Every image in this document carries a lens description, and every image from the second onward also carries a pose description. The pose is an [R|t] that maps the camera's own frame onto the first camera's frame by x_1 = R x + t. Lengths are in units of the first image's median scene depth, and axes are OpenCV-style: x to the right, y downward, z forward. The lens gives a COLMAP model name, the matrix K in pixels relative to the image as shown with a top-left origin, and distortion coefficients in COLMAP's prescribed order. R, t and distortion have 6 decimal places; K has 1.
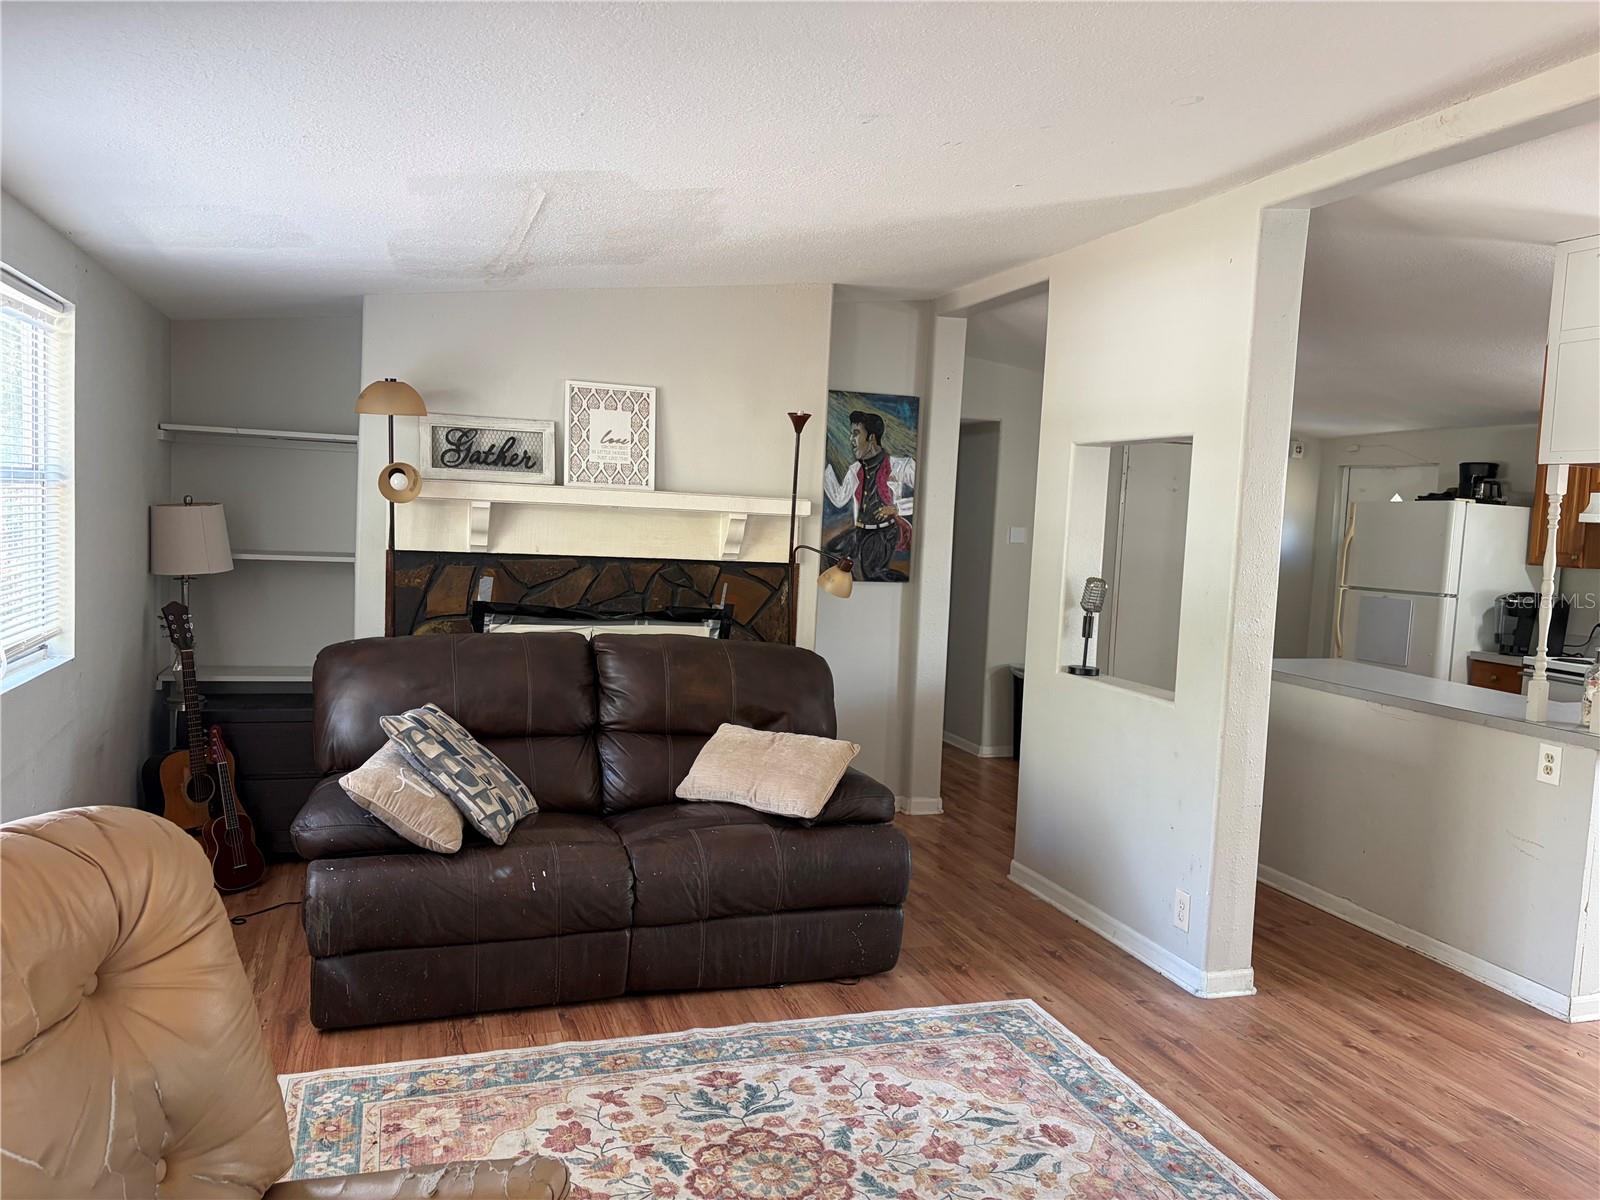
lens RADIAL K [[1219.3, 0, 800.0], [0, 1219.3, 600.0], [0, 0, 1]] dist [0.040672, -0.001338]
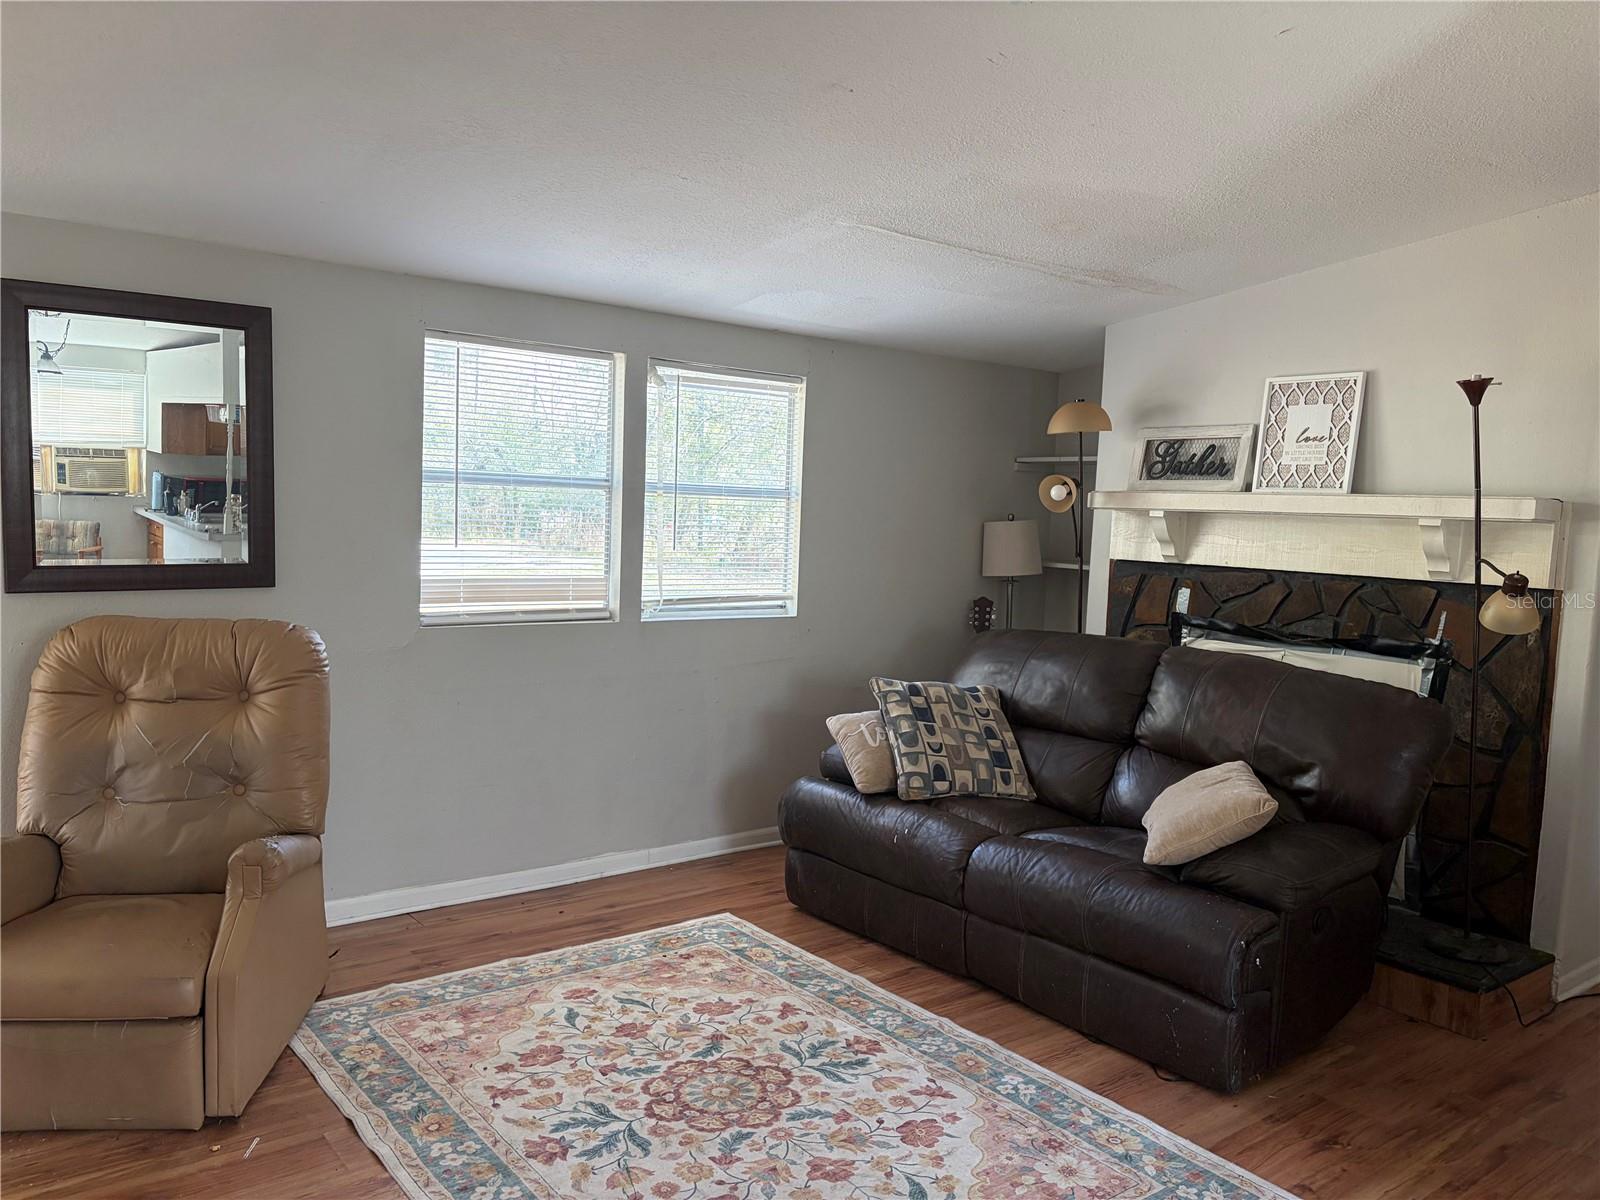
lens RADIAL K [[1213.7, 0, 800.0], [0, 1213.7, 600.0], [0, 0, 1]] dist [0.056498, -0.062919]
pose [[0.340132, 0.038290, -0.939598, 0.743418], [-0.094026, 0.995548, 0.006533, 0.017631], [0.935665, 0.086125, 0.342218, 0.495721]]
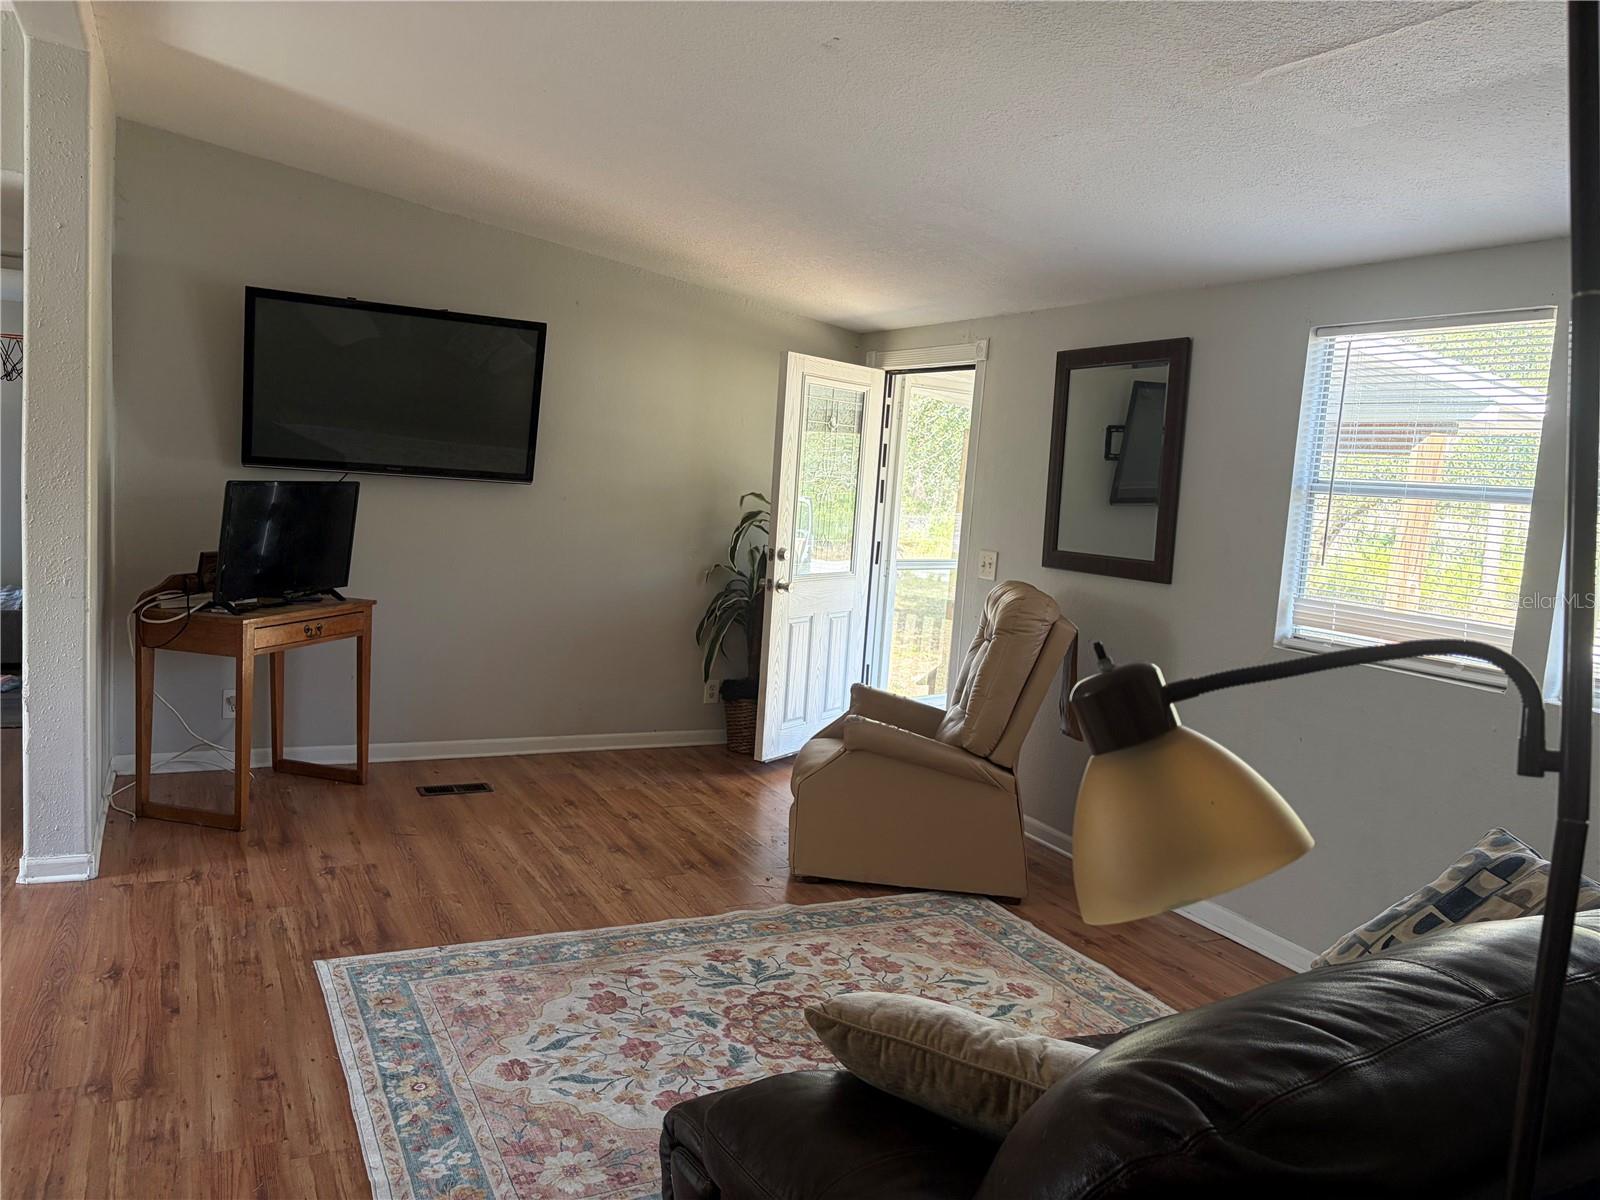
lens RADIAL K [[1213.7, 0, 800.0], [0, 1213.7, 600.0], [0, 0, 1]] dist [0.056498, -0.062919]
pose [[-0.982839, -0.097592, -0.156536, 0.142304], [-0.124806, 0.976678, 0.174712, -0.090401], [0.135835, 0.191250, -0.972097, 1.523708]]
